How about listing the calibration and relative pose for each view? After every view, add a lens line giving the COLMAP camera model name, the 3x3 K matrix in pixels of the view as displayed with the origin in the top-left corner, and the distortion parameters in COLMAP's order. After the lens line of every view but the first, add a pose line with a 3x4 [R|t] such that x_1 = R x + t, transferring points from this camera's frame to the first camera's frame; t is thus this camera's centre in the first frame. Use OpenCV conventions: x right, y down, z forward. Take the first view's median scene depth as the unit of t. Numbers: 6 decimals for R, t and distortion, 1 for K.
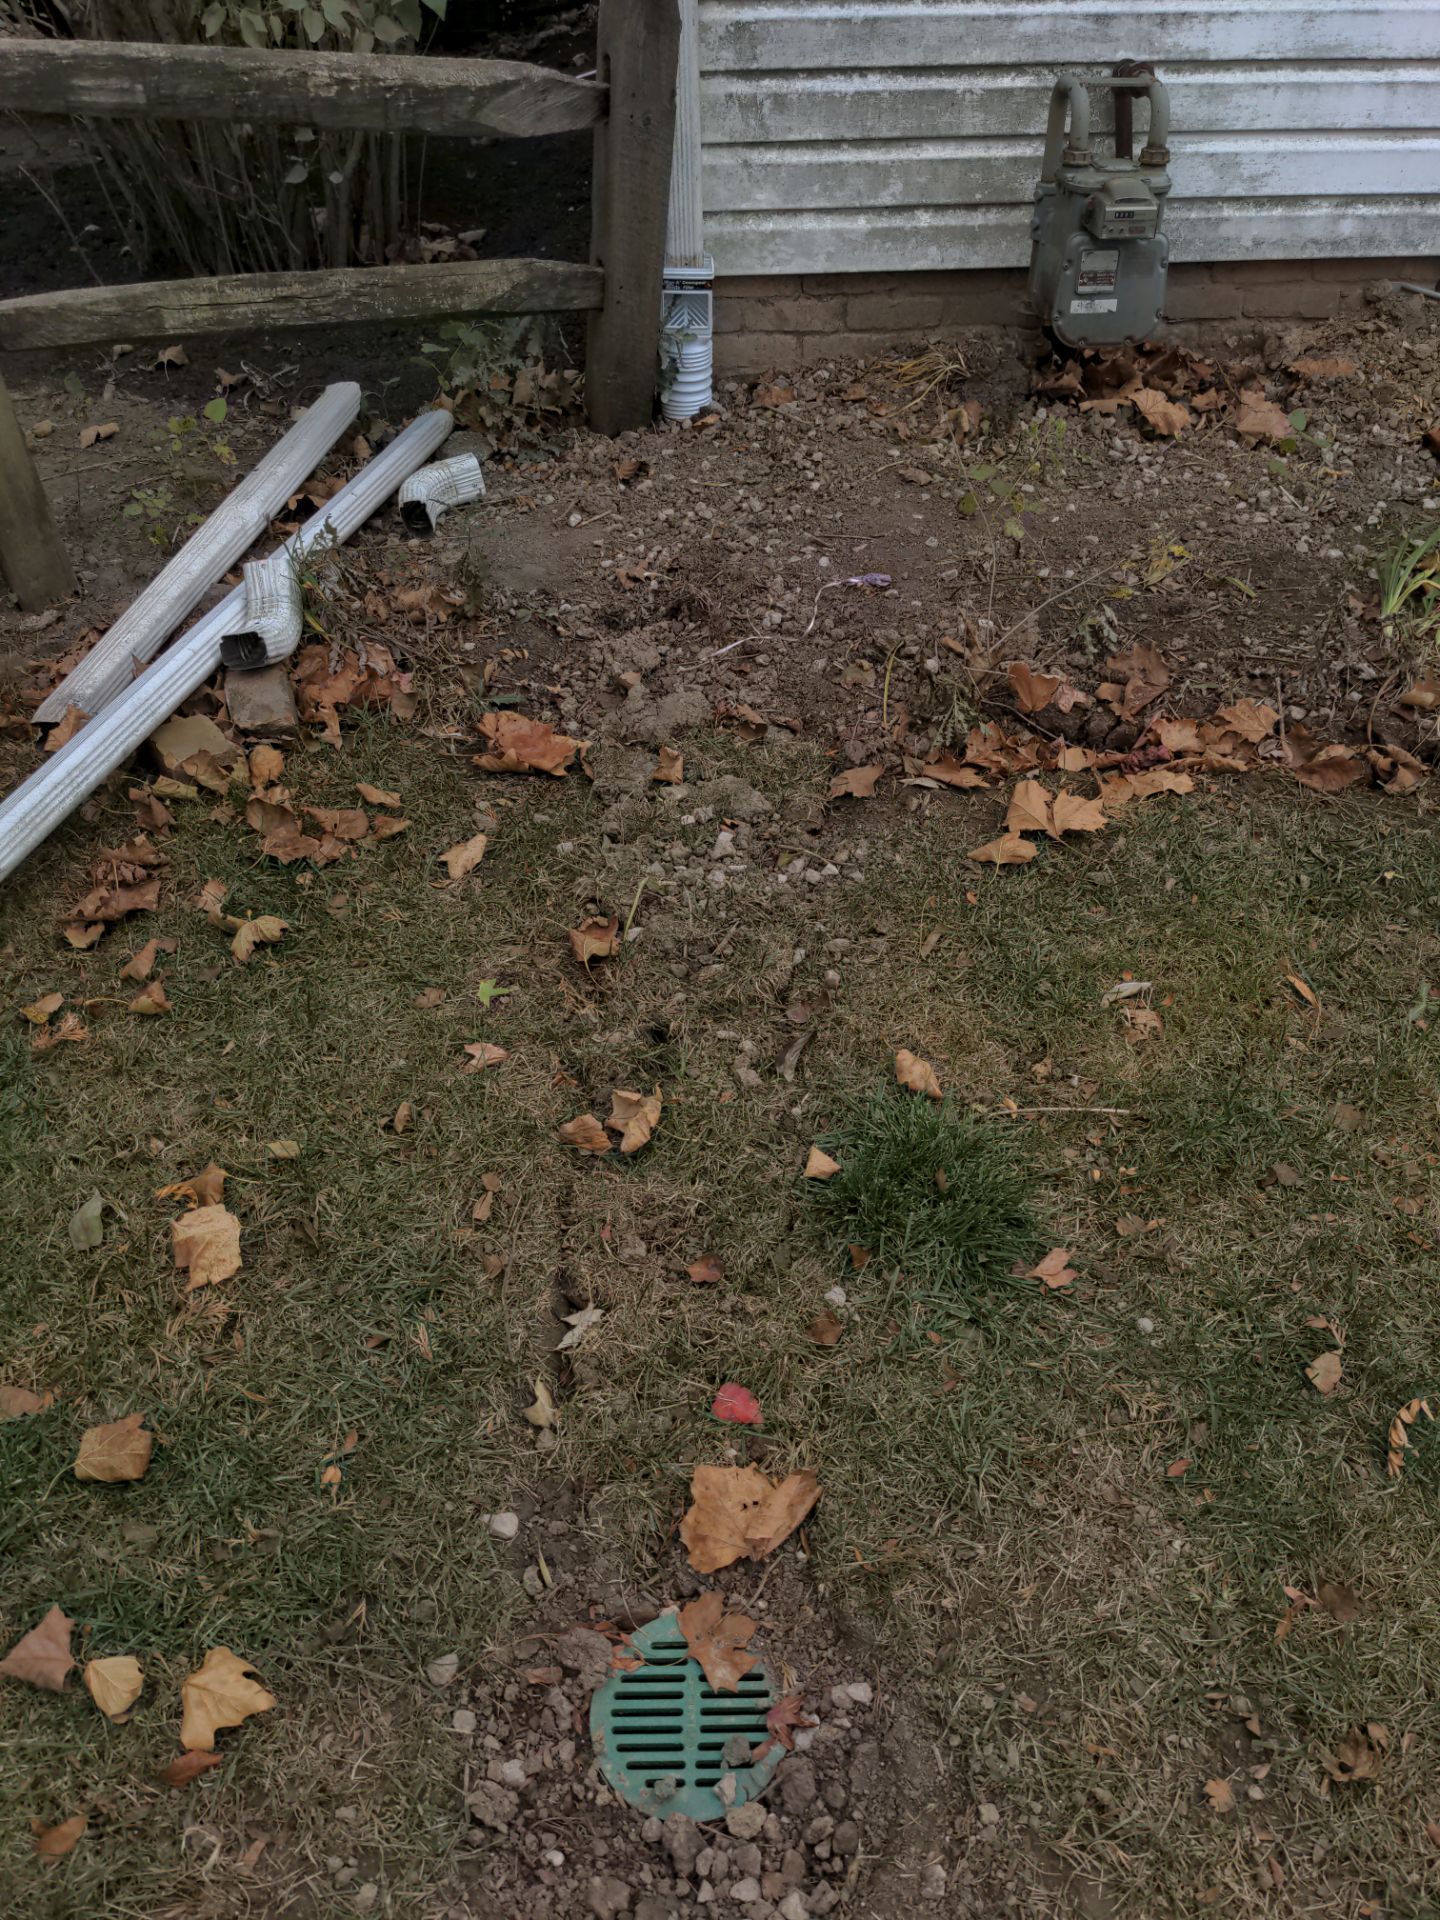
lens RADIAL K [[1436.0, 0, 674.1], [0, 1436.0, 900.4], [0, 0, 1]] dist [0.011535, -0.052202]
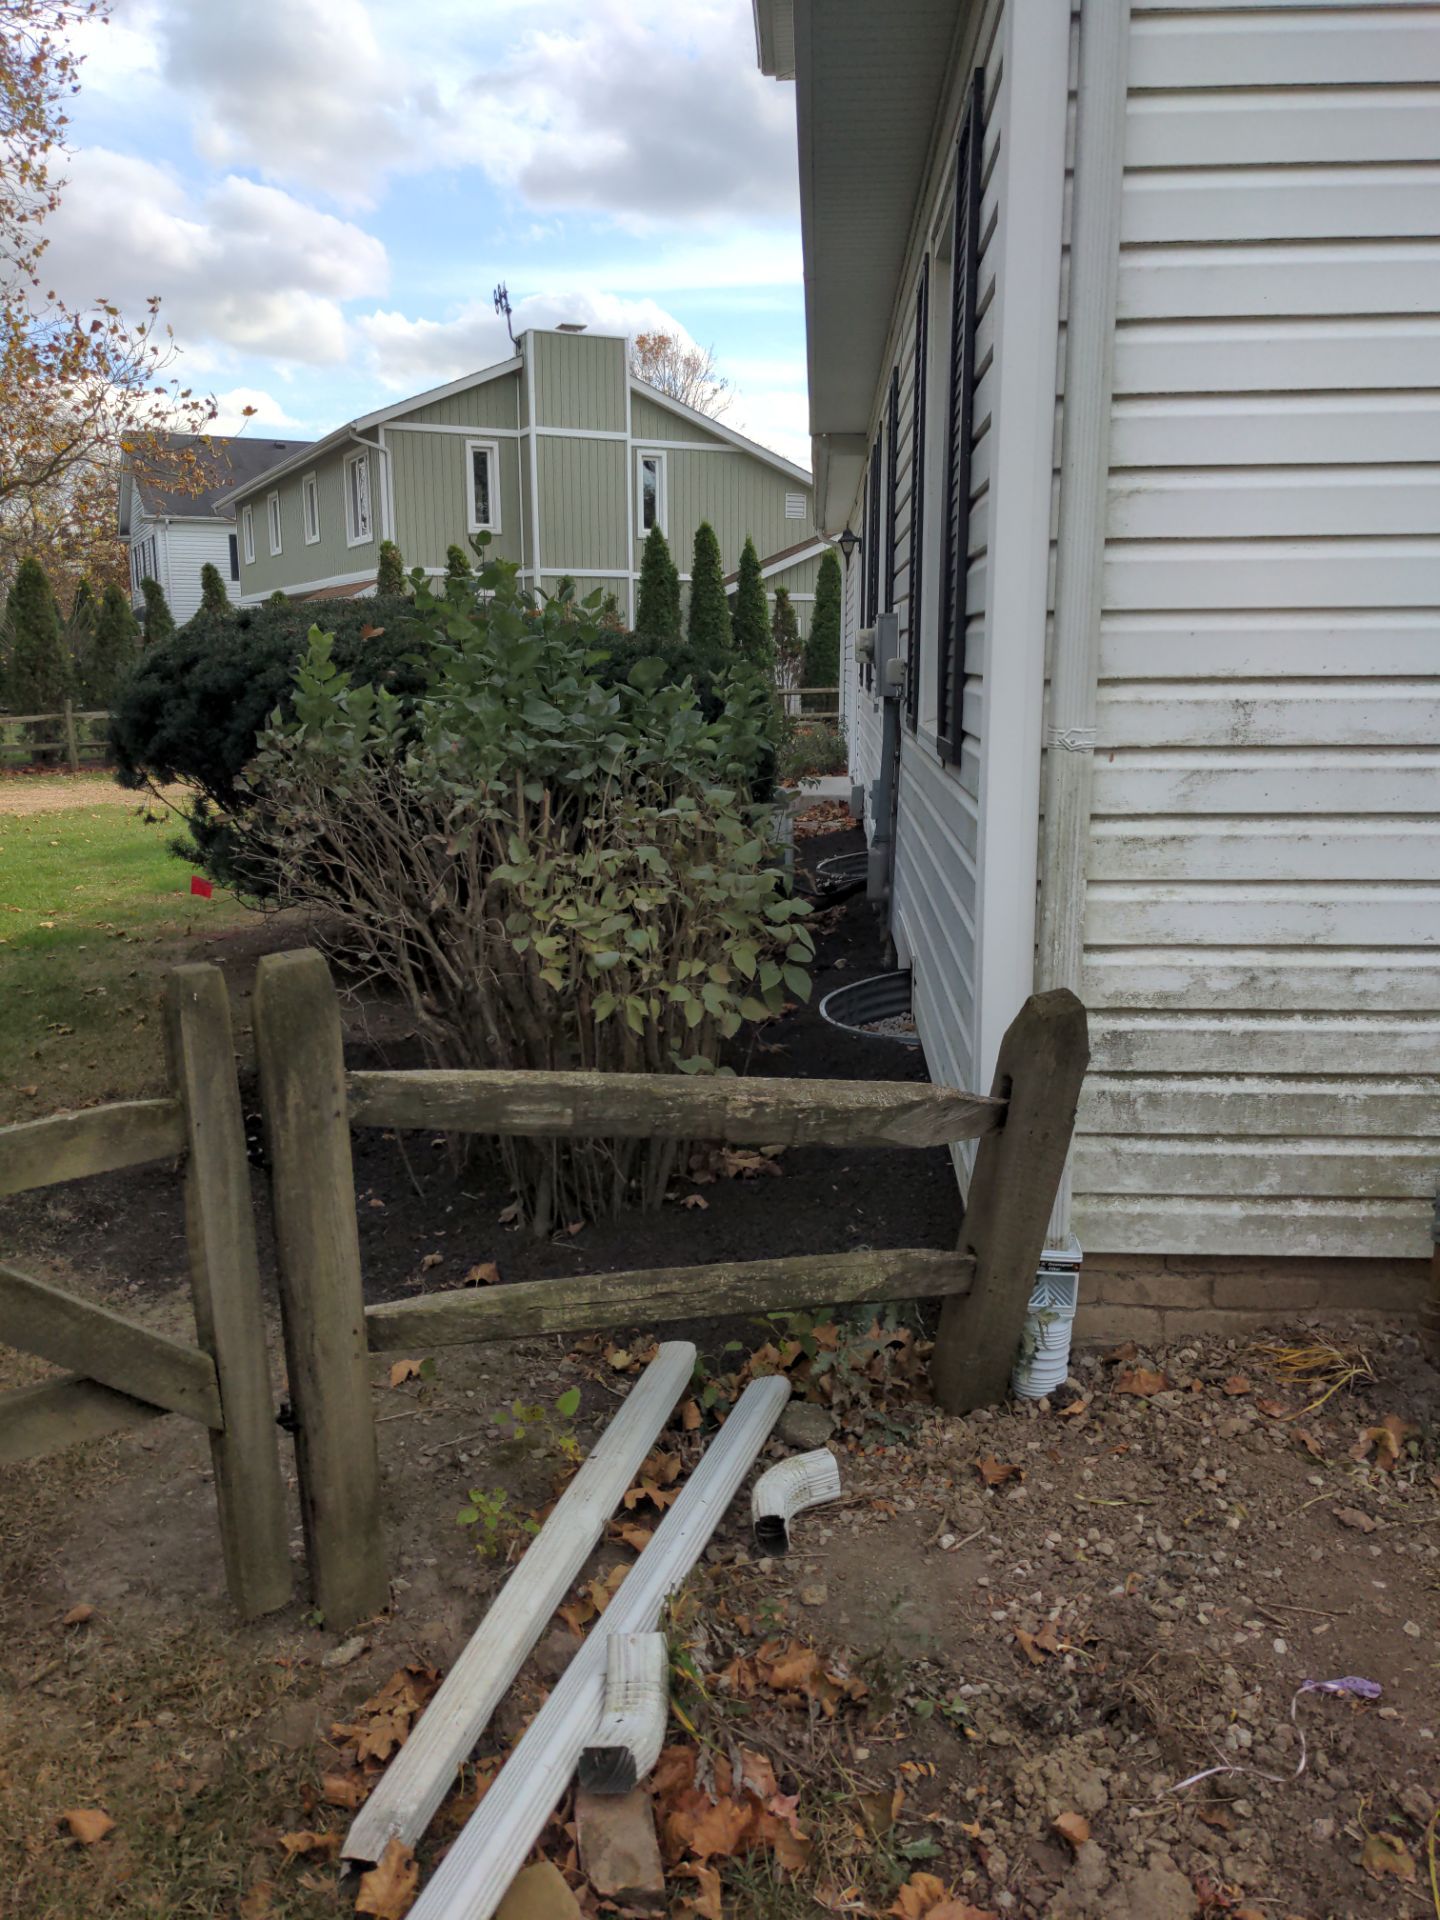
lens RADIAL K [[1436.0, 0, 674.1], [0, 1436.0, 900.4], [0, 0, 1]] dist [0.011535, -0.052202]
pose [[0.991609, 0.027743, -0.126261, -0.135996], [-0.088477, 0.857749, -0.506397, -0.146838], [0.094252, 0.513319, 0.853007, 0.053782]]
